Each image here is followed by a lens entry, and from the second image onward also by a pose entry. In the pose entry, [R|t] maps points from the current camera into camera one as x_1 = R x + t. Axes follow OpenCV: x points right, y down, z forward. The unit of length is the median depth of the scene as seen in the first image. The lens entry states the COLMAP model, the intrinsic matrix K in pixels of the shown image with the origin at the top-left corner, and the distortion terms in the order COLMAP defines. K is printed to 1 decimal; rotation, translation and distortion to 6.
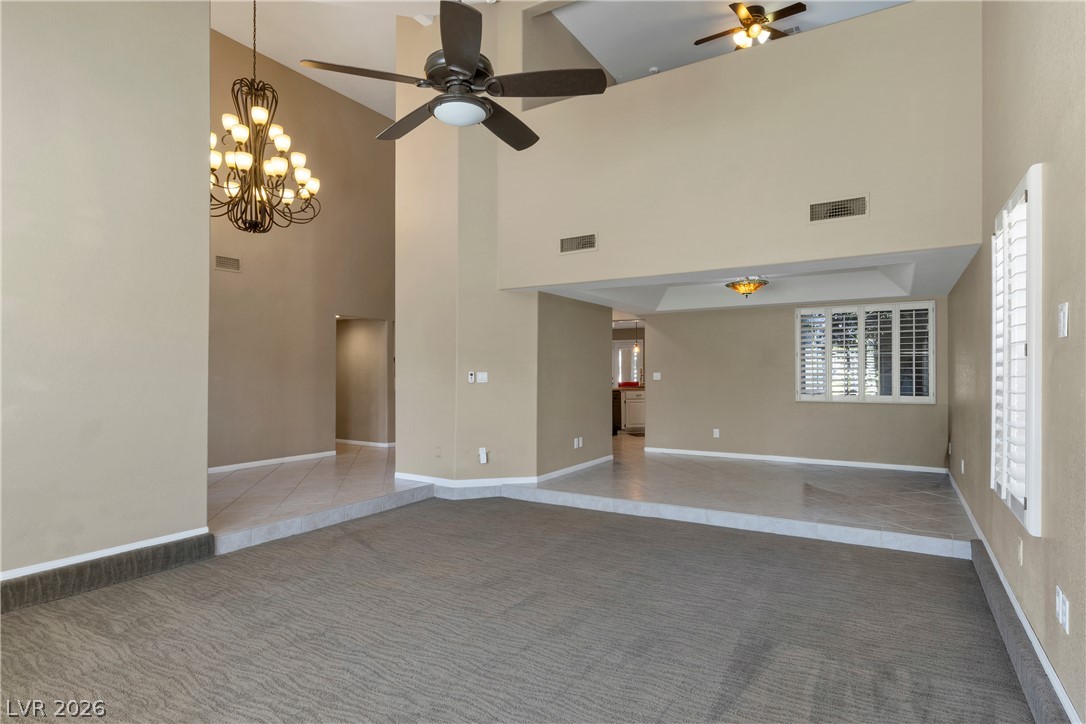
lens RADIAL K [[568.7, 0, 548.6], [0, 568.7, 366.1], [0, 0, 1]] dist [0.010760, -0.002512]
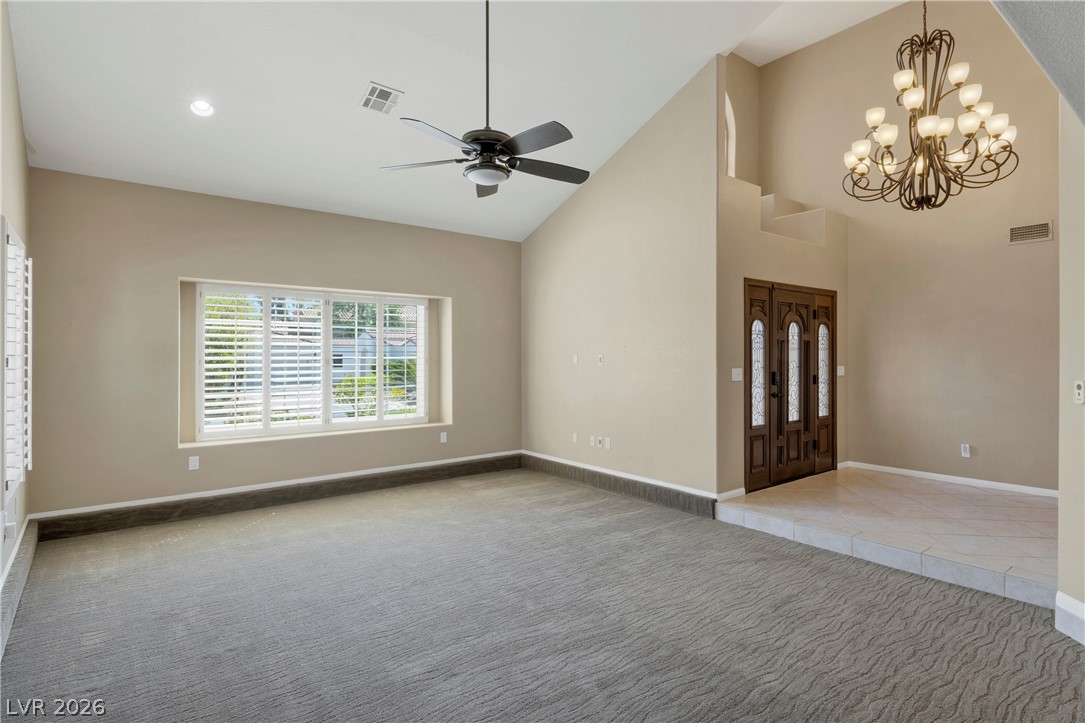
lens RADIAL K [[568.2, 0, 548.0], [0, 568.2, 356.1], [0, 0, 1]] dist [0.010760, -0.002512]
pose [[-0.340824, 0.008510, -0.940089, 0.691114], [0.011122, 0.999926, 0.005019, -0.031695], [0.940061, -0.008745, -0.340893, 1.067202]]
